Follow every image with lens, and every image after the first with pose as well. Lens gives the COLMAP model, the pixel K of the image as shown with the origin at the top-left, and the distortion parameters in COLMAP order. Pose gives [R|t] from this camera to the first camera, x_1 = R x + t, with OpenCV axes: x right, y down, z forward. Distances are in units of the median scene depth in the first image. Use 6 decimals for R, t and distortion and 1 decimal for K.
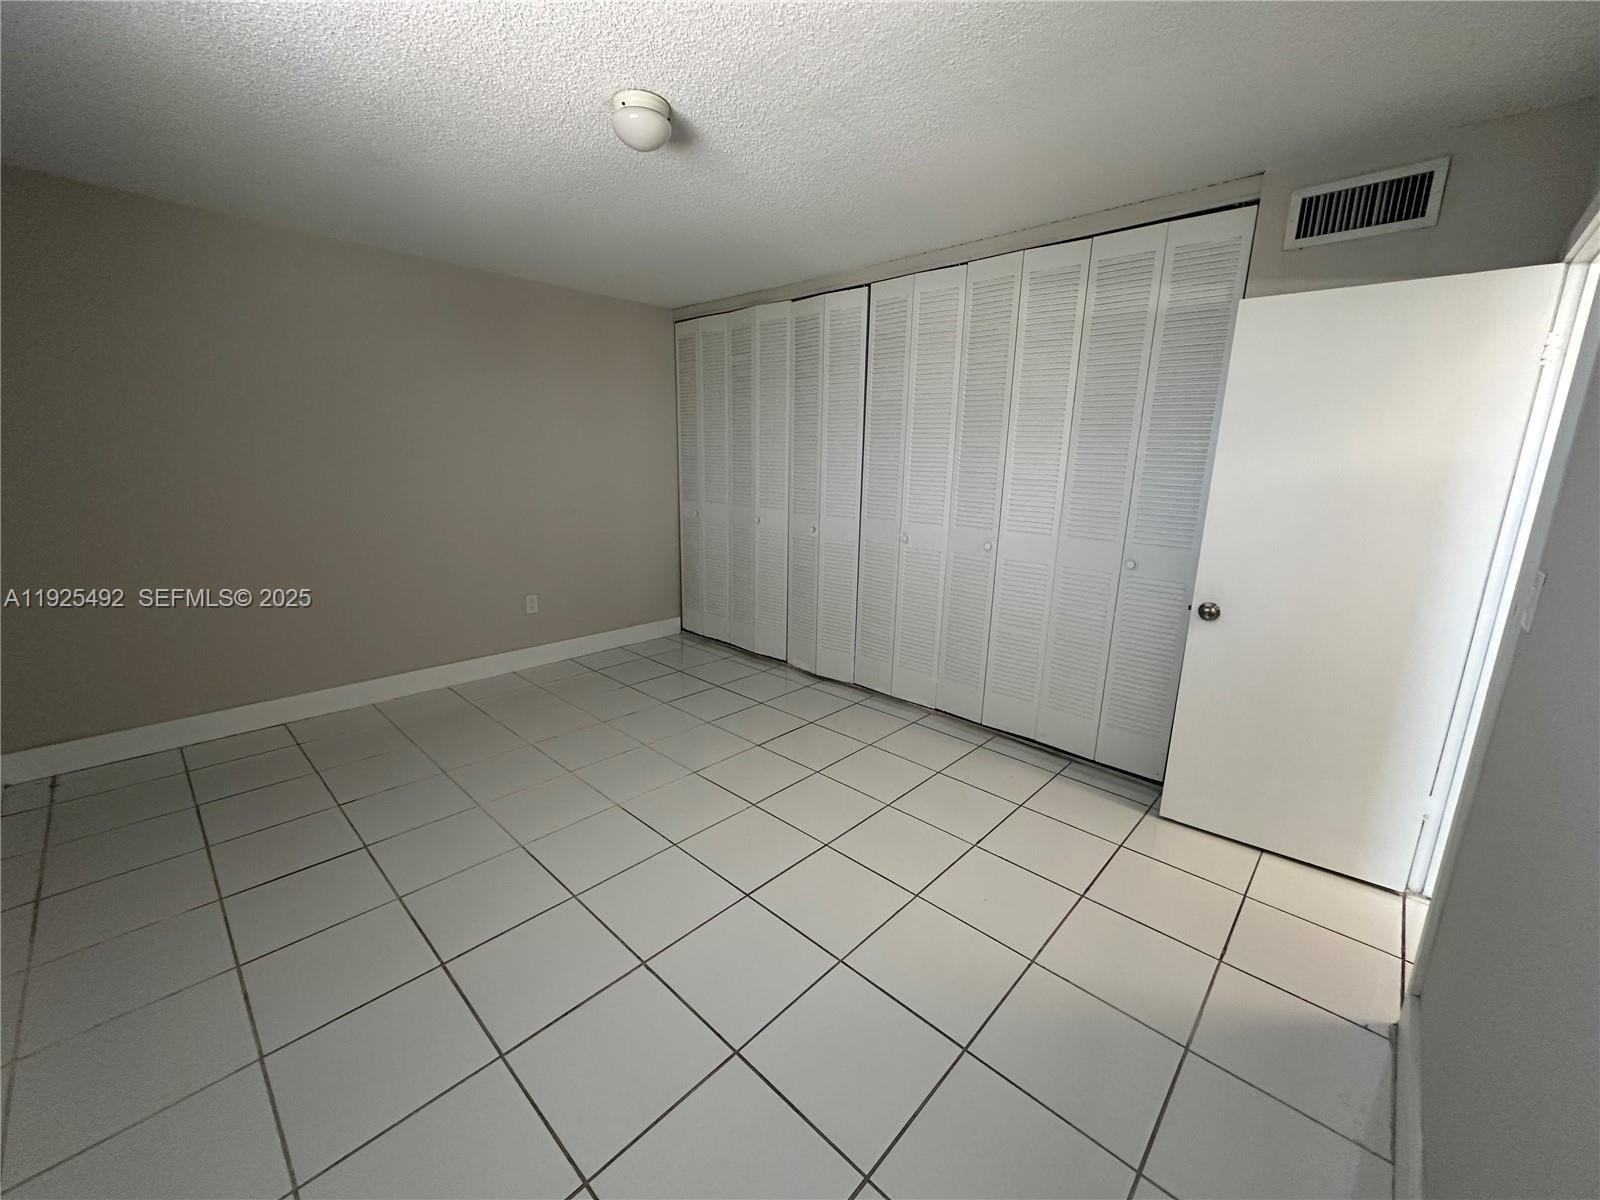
lens RADIAL K [[640.9, 0, 800.0], [0, 640.9, 600.0], [0, 0, 1]] dist [-0.000472, -0.000039]
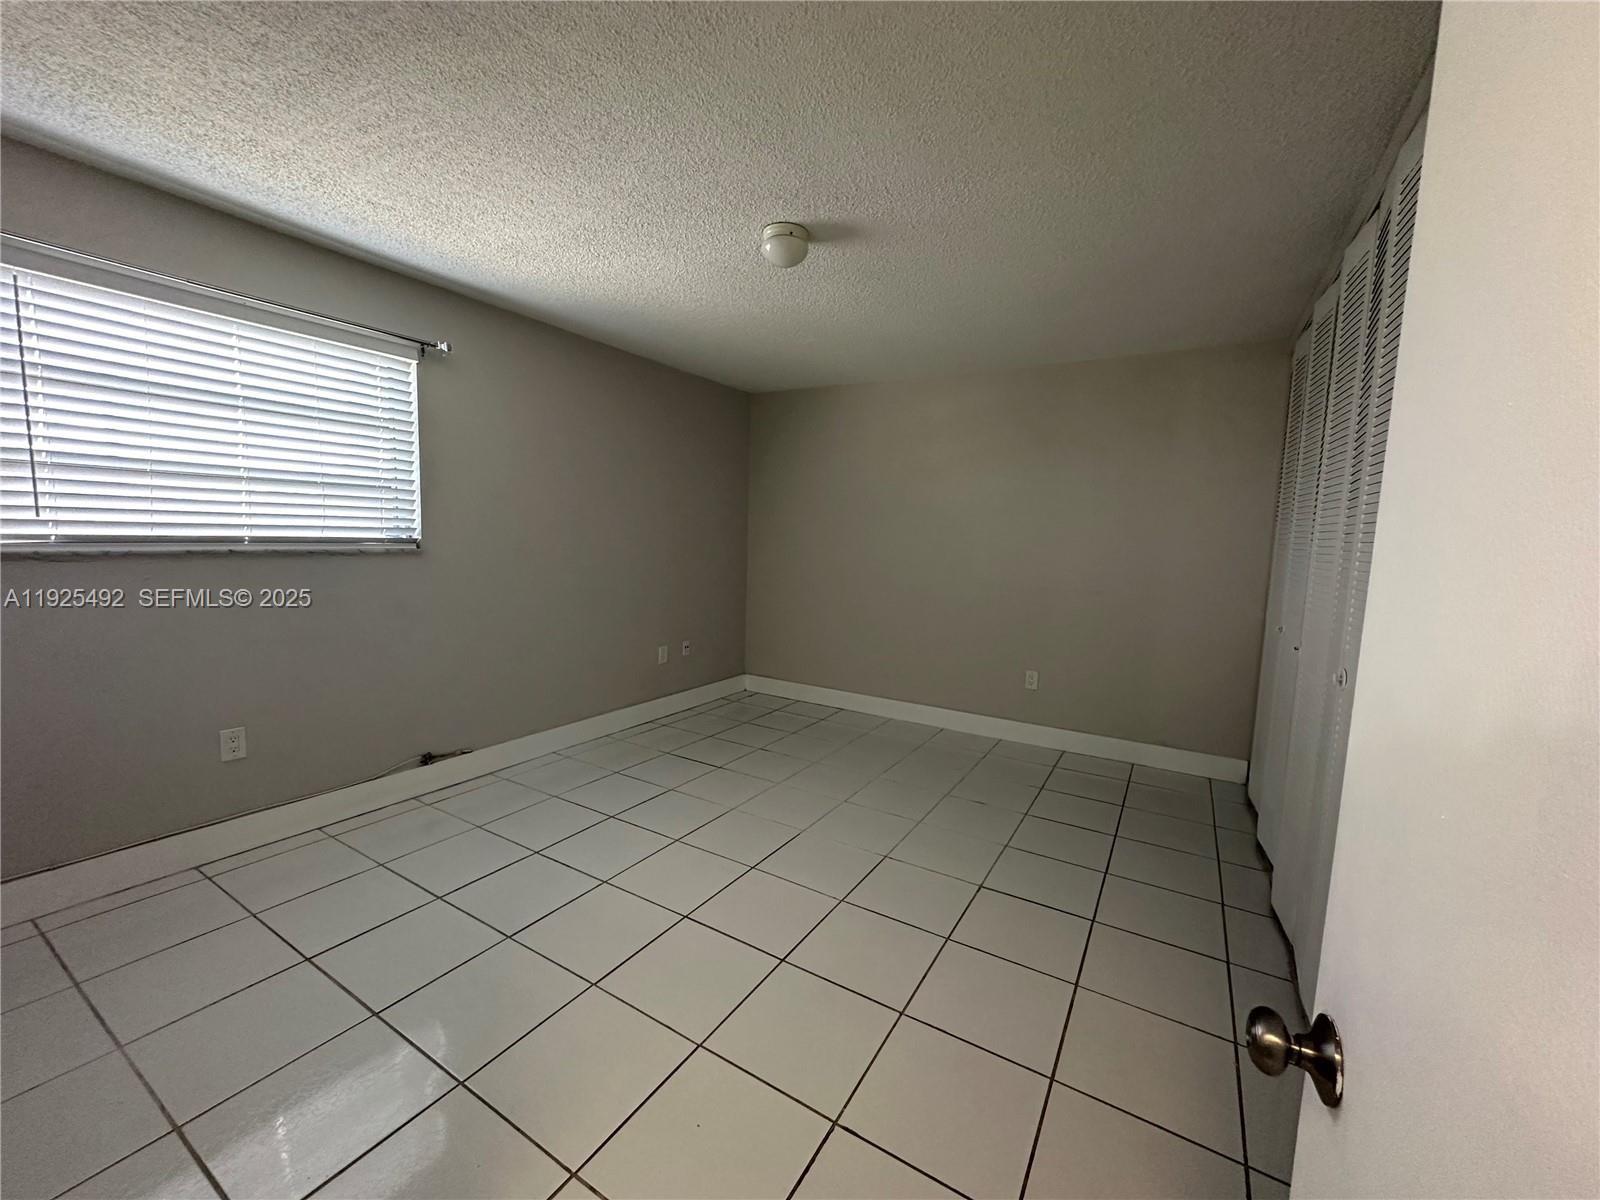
lens RADIAL K [[640.9, 0, 800.0], [0, 640.9, 600.0], [0, 0, 1]] dist [-0.000472, -0.000039]
pose [[0.206396, 0.086675, -0.974622, 0.463600], [-0.243192, 0.969357, 0.034706, -0.061349], [0.947765, 0.229857, 0.221151, 0.412193]]
